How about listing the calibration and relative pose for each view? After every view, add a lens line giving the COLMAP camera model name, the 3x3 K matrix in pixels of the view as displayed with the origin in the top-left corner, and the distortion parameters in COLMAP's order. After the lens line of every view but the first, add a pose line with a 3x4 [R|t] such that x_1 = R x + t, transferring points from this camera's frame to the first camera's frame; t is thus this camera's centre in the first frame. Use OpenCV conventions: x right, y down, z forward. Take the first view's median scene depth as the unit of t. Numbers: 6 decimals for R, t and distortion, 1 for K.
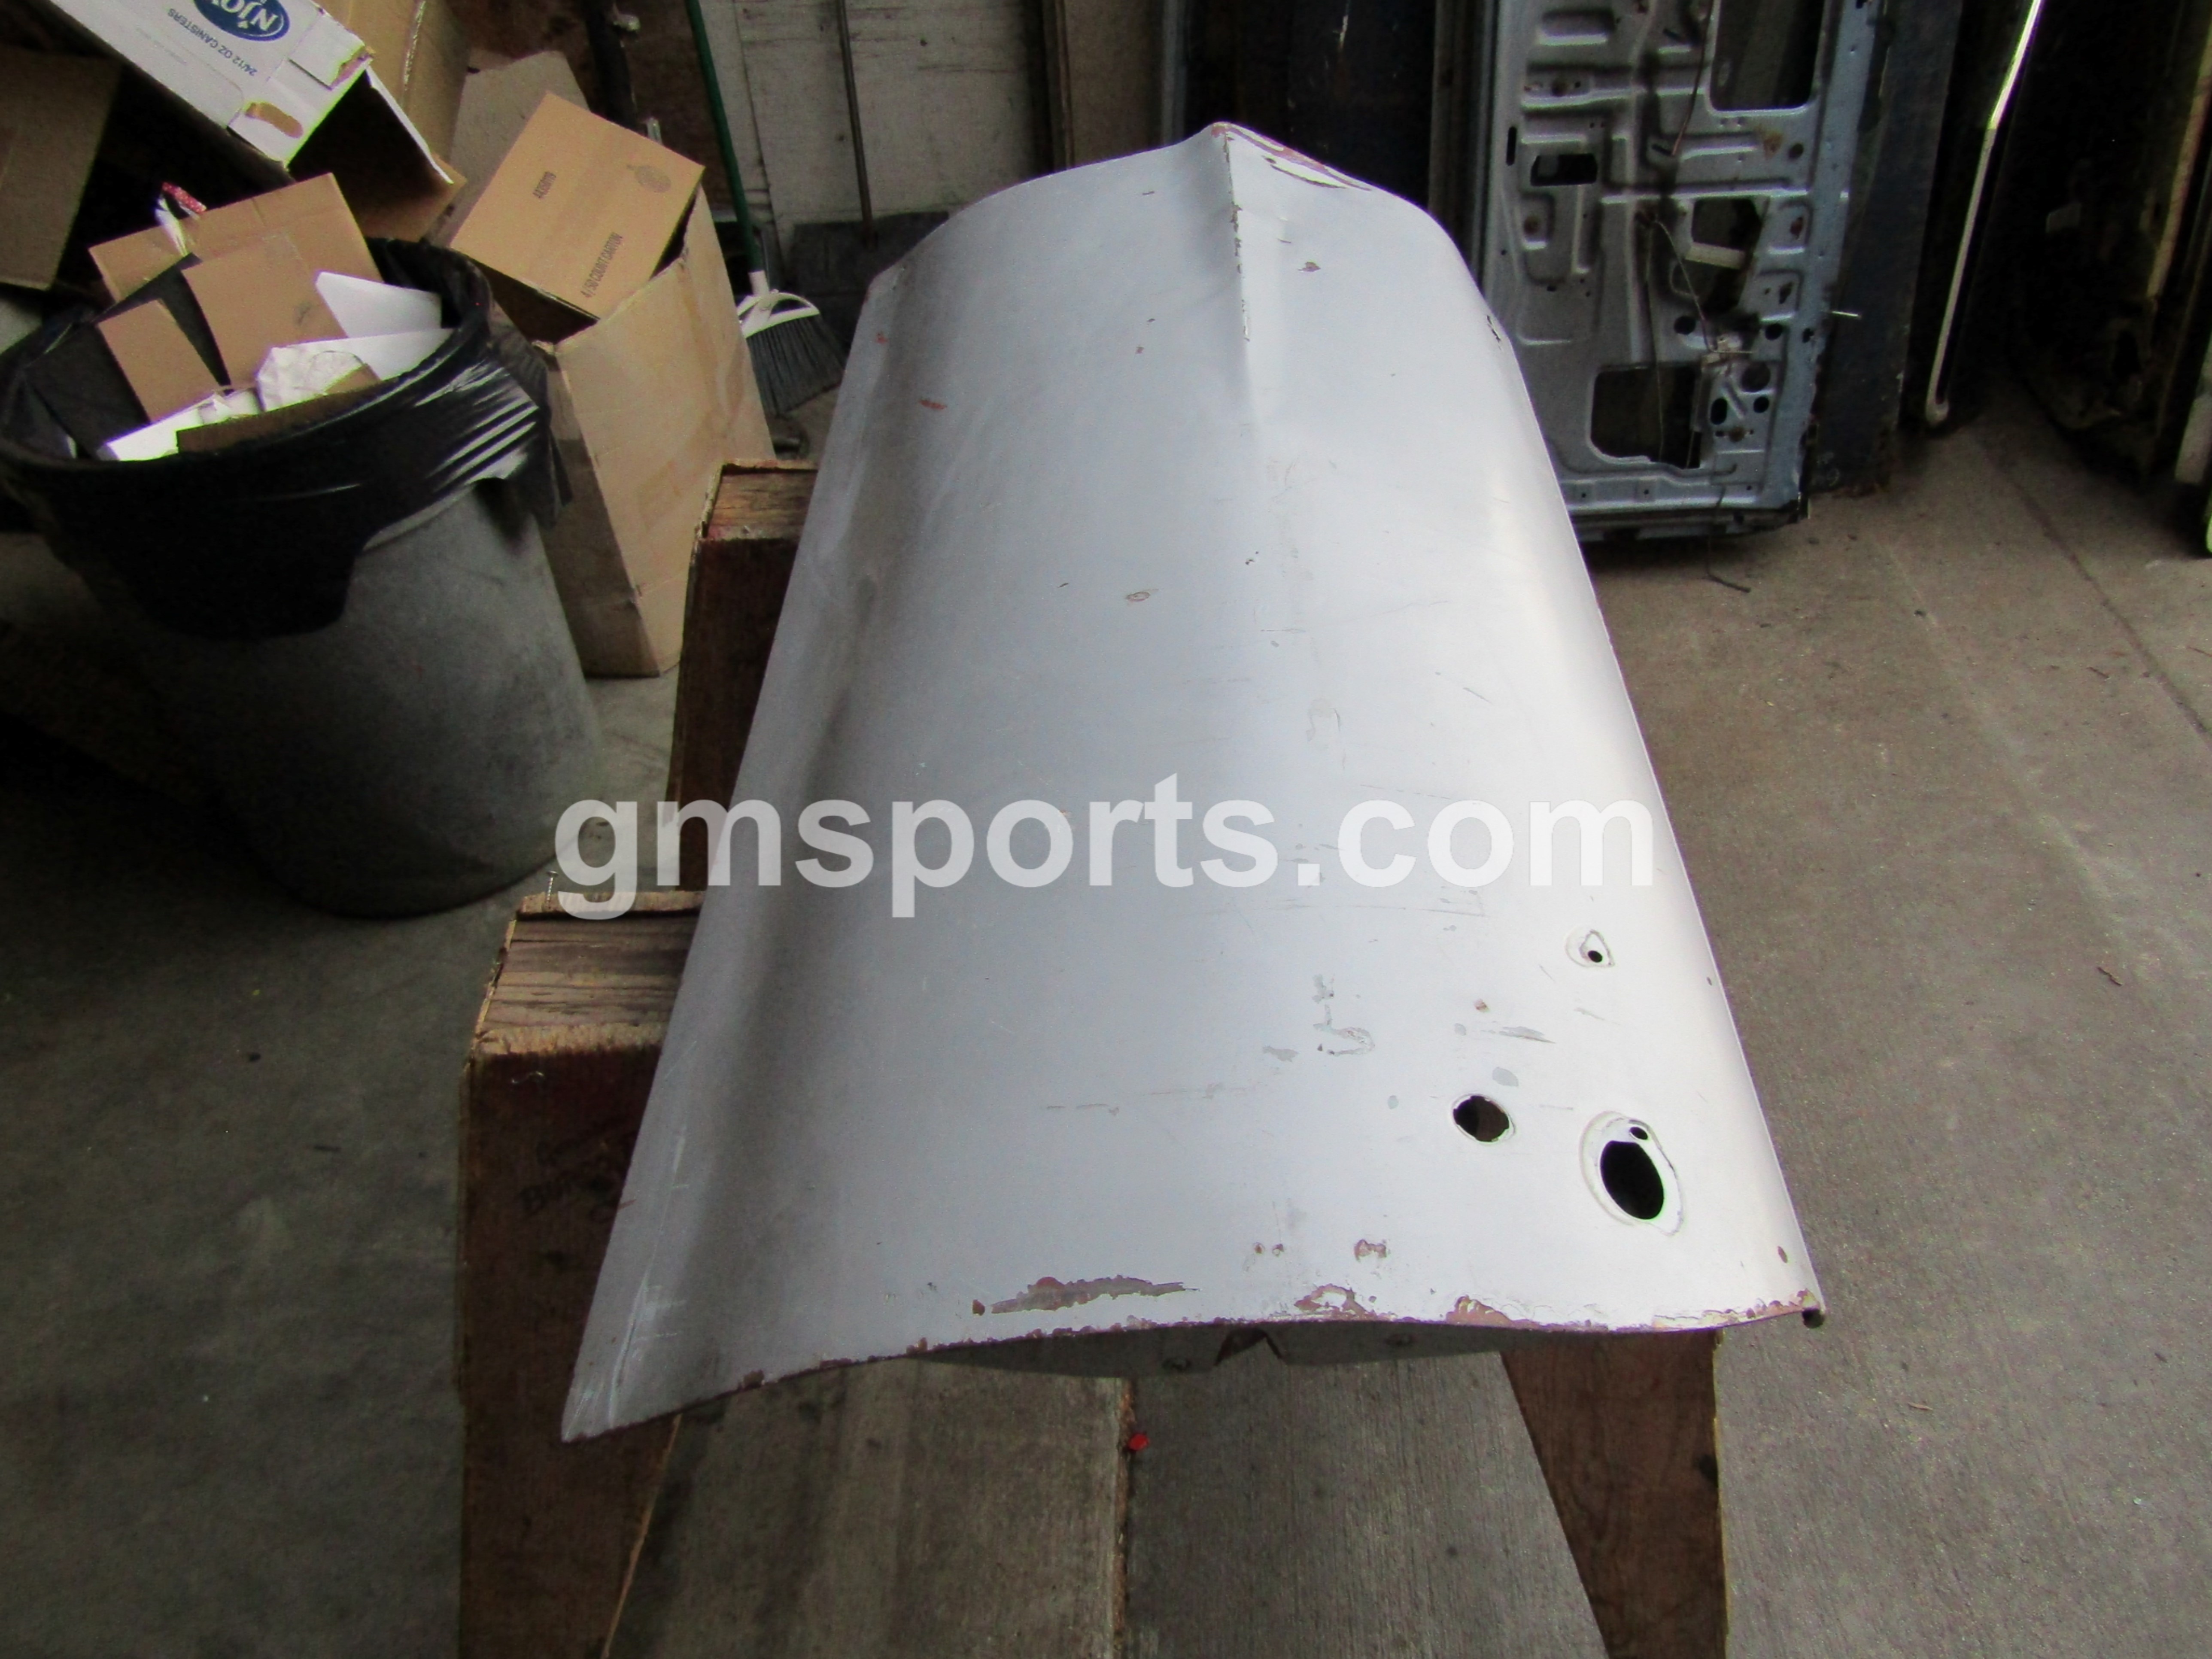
lens RADIAL K [[1559.1, 0, 1092.2], [0, 1559.1, 837.7], [0, 0, 1]] dist [-0.008085, 0.002278]
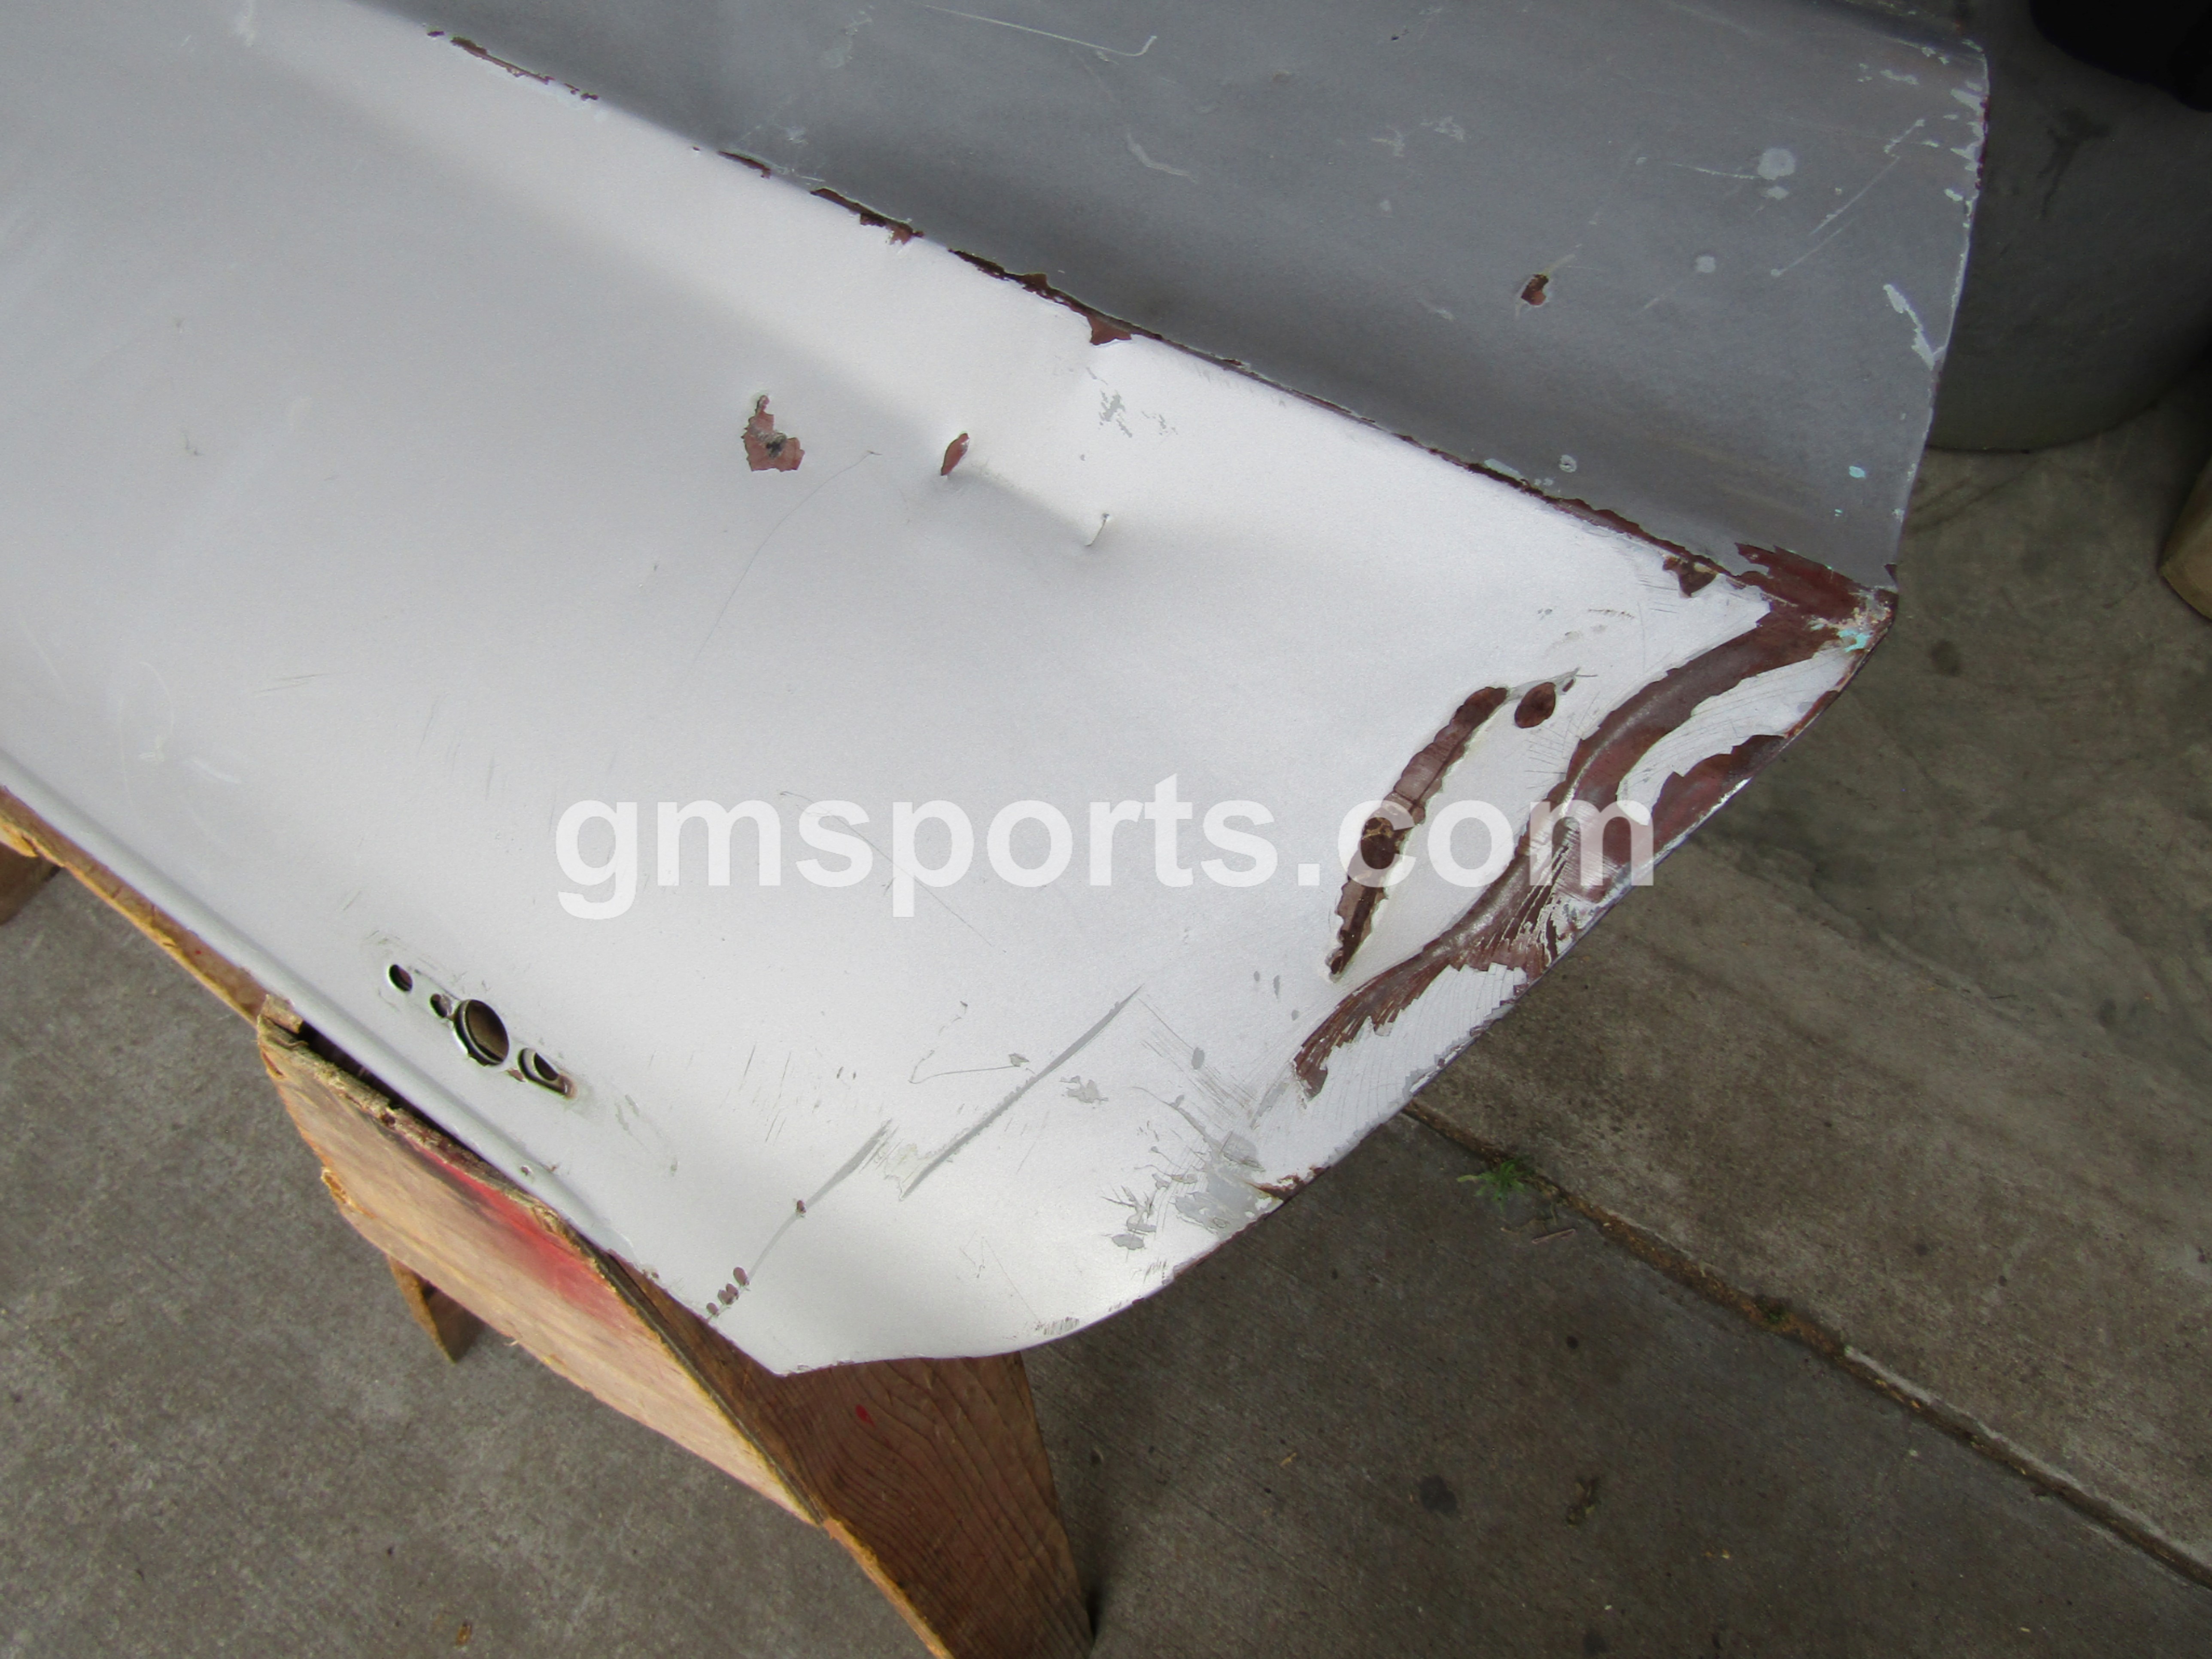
lens RADIAL K [[1559.1, 0, 1109.1], [0, 1559.1, 820.2], [0, 0, 1]] dist [-0.008085, 0.002278]
pose [[-0.510225, 0.810602, -0.287393, 0.188091], [-0.527152, -0.030728, 0.849215, -0.488711], [0.679544, 0.584791, 0.442989, 0.697339]]
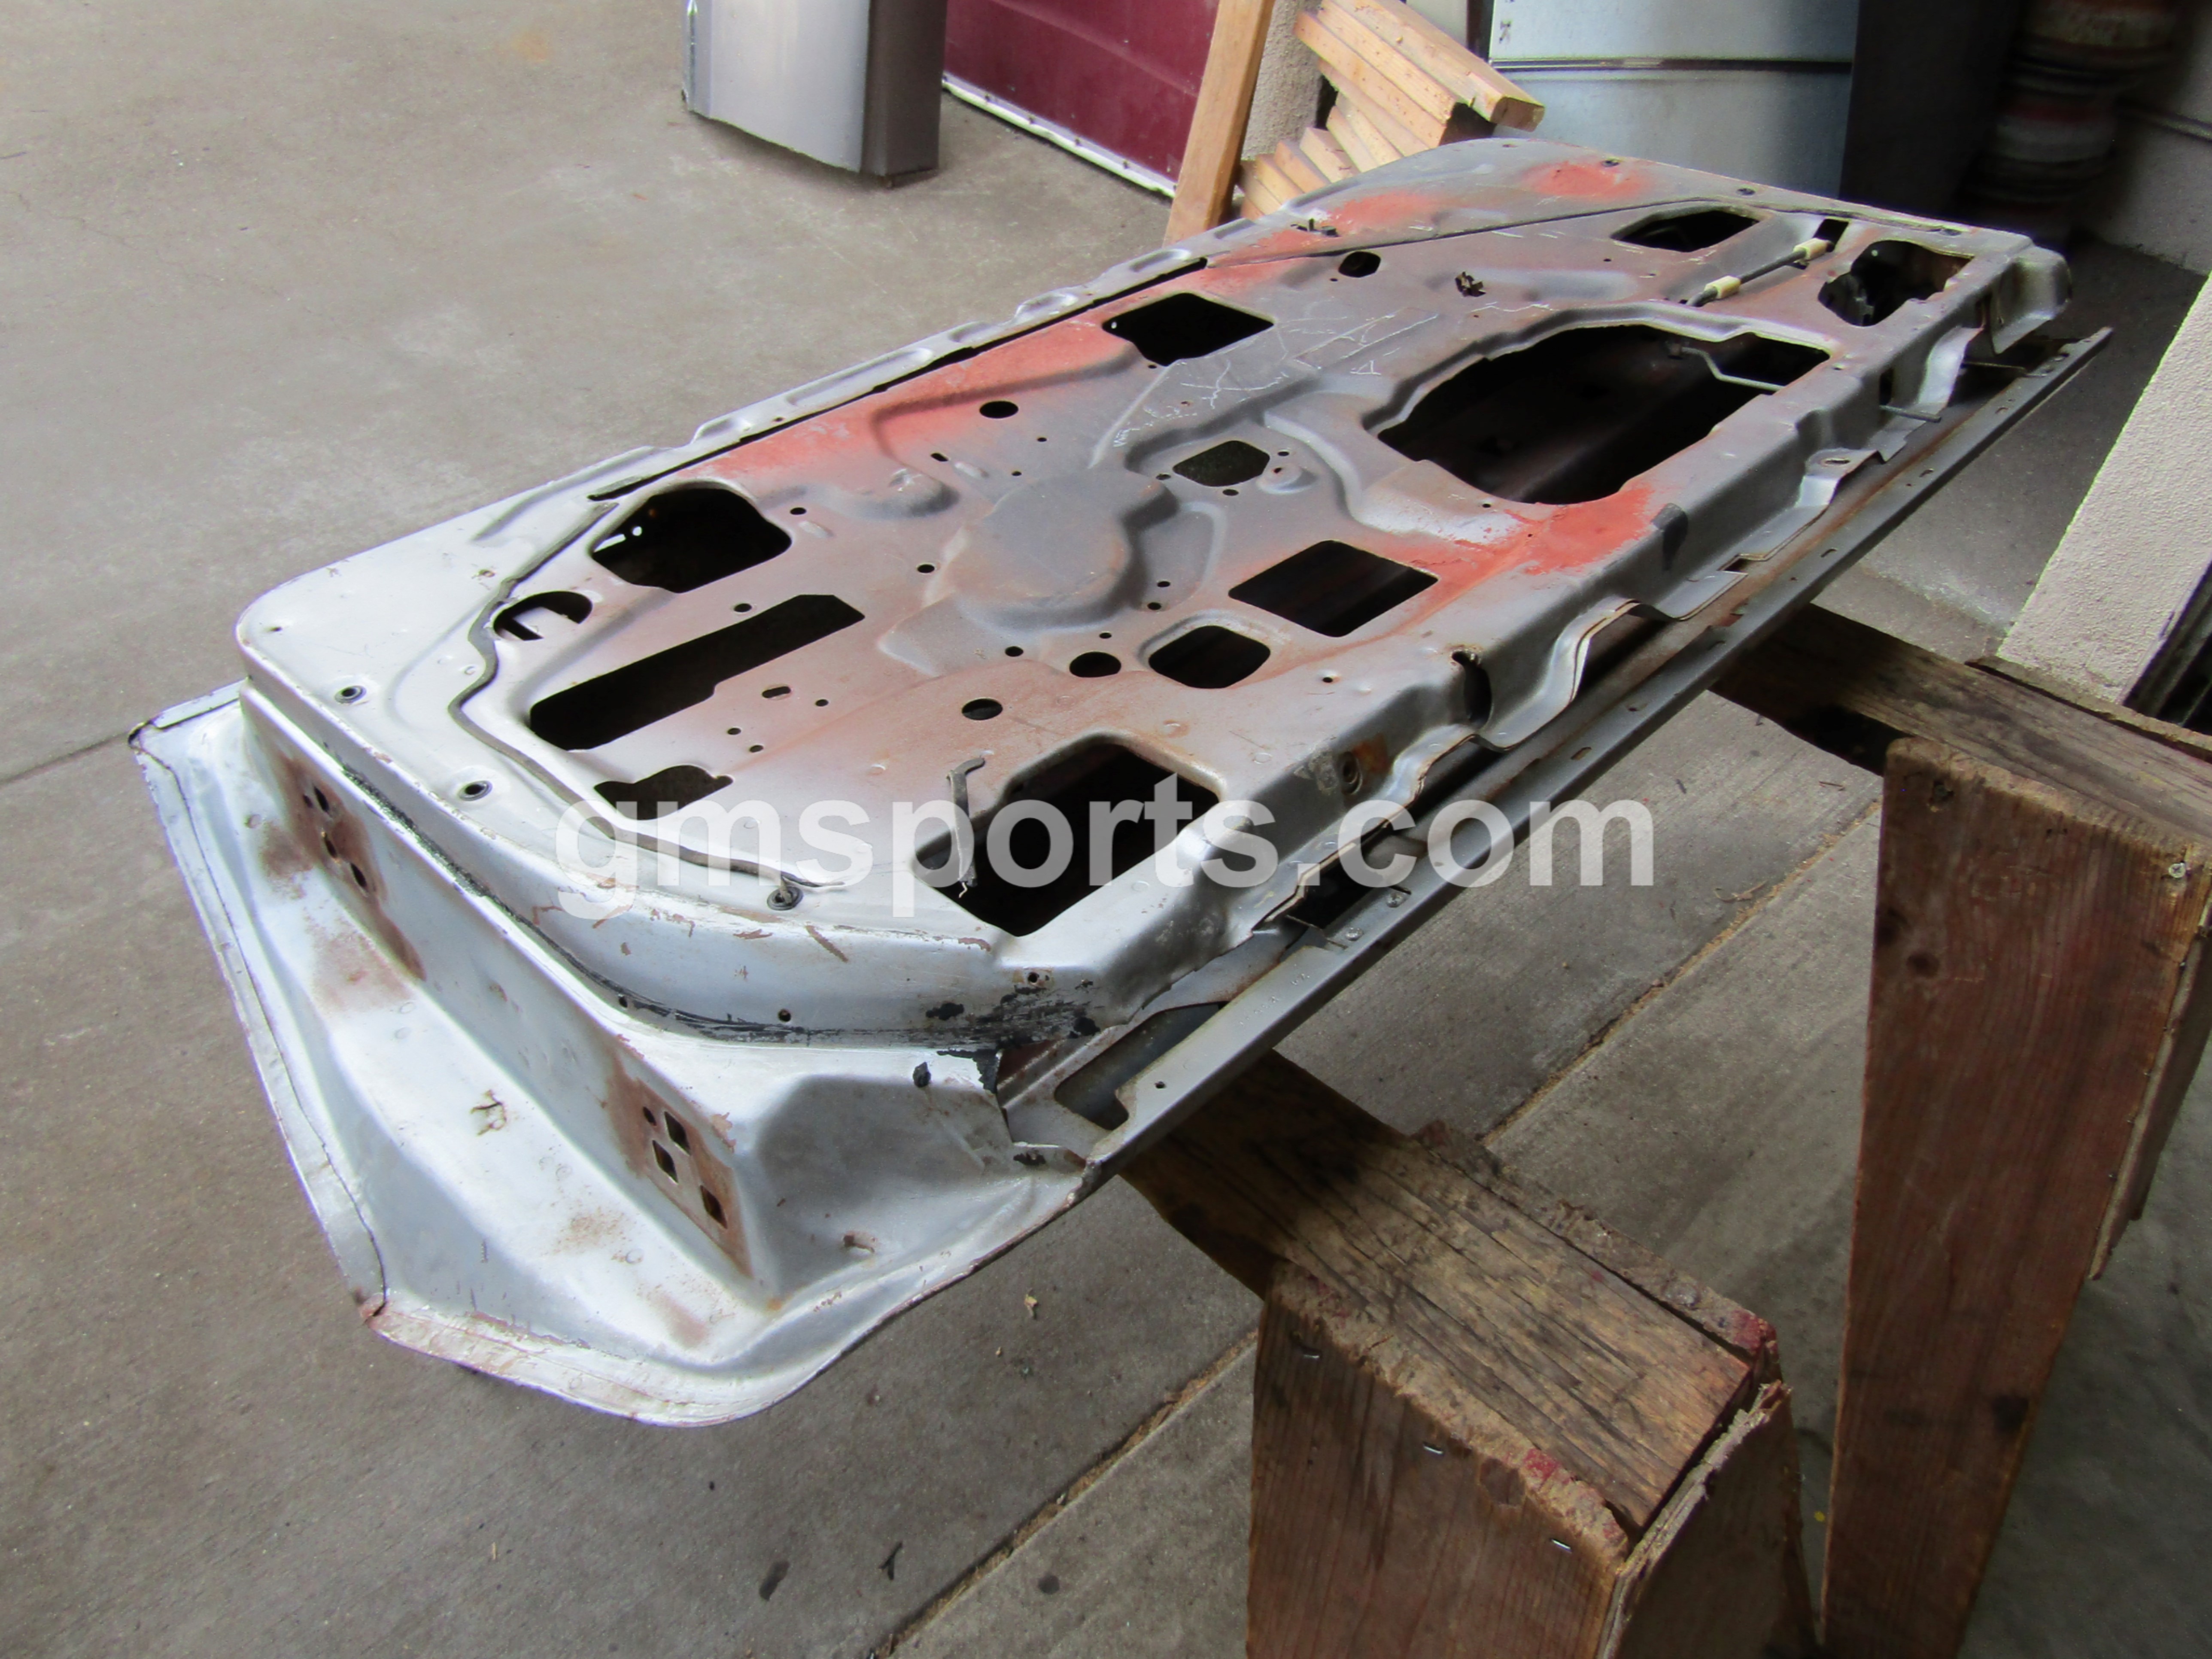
lens RADIAL K [[1559.1, 0, 1091.4], [0, 1559.1, 816.2], [0, 0, 1]] dist [-0.008085, 0.002278]
pose [[-0.688176, -0.492383, 0.532891, -0.207411], [0.487366, 0.230385, 0.842257, -0.549302], [-0.537483, 0.839334, 0.081425, 0.683896]]
